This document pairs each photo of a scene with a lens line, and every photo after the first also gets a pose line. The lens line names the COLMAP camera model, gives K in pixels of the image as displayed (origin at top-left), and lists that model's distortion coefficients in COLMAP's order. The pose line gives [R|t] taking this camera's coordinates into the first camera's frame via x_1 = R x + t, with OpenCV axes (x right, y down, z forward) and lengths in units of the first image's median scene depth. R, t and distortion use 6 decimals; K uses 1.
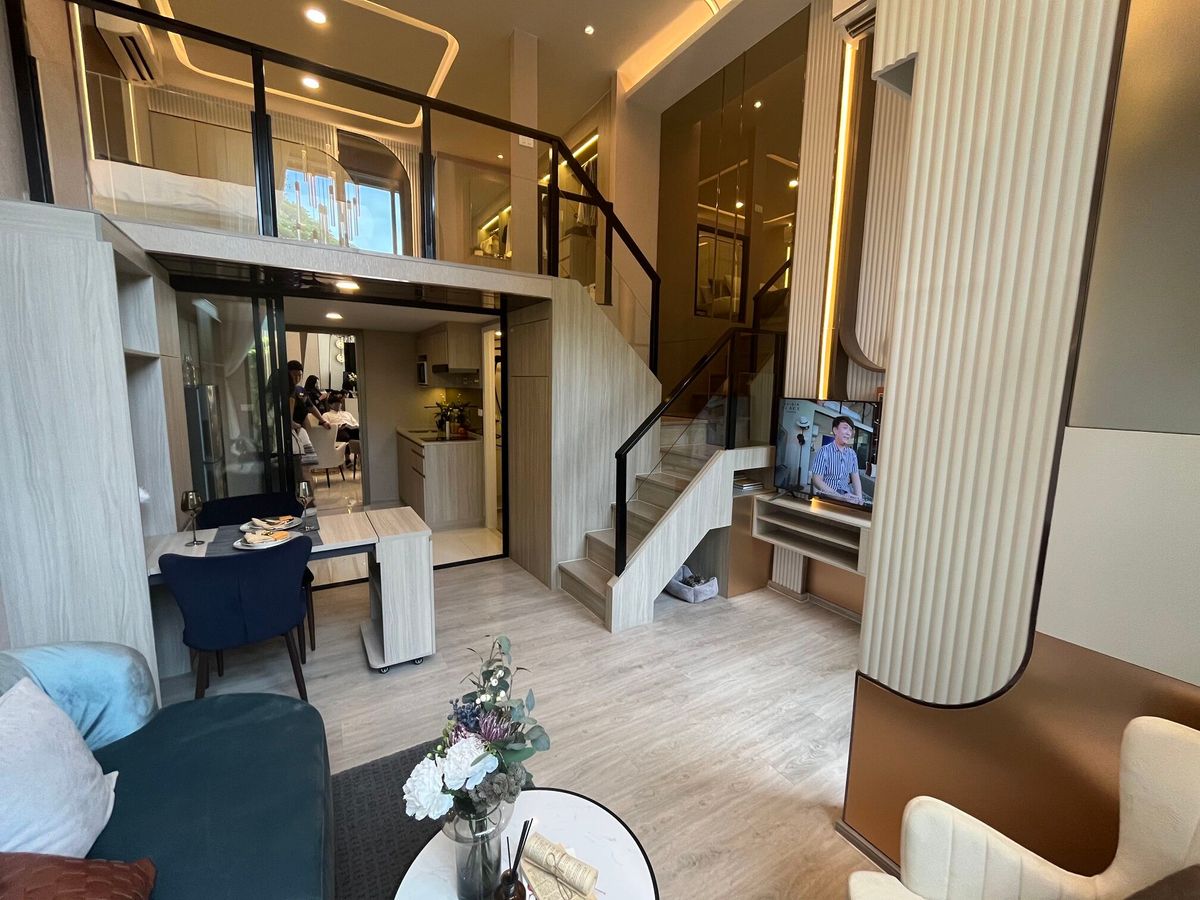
lens RADIAL K [[485.2, 0, 600.0], [0, 485.2, 450.0], [0, 0, 1]] dist [0.000962, 0.000168]
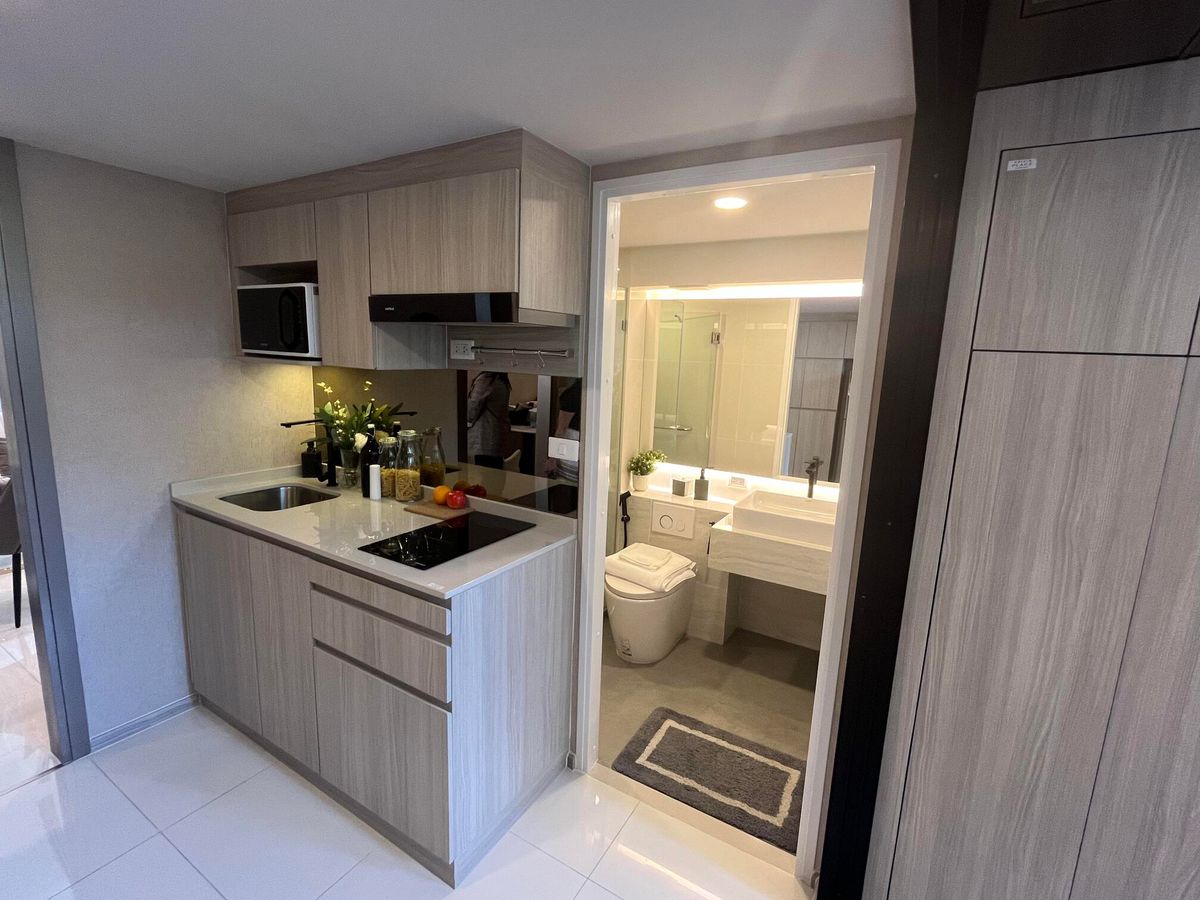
lens RADIAL K [[552.6, 0, 600.0], [0, 552.6, 450.0], [0, 0, 1]] dist [-0.000284, -0.000070]
pose [[0.887424, -0.062997, 0.456628, -0.616261], [0.040519, 0.997443, 0.058863, -0.152782], [-0.459169, -0.033734, 0.887708, 1.010571]]
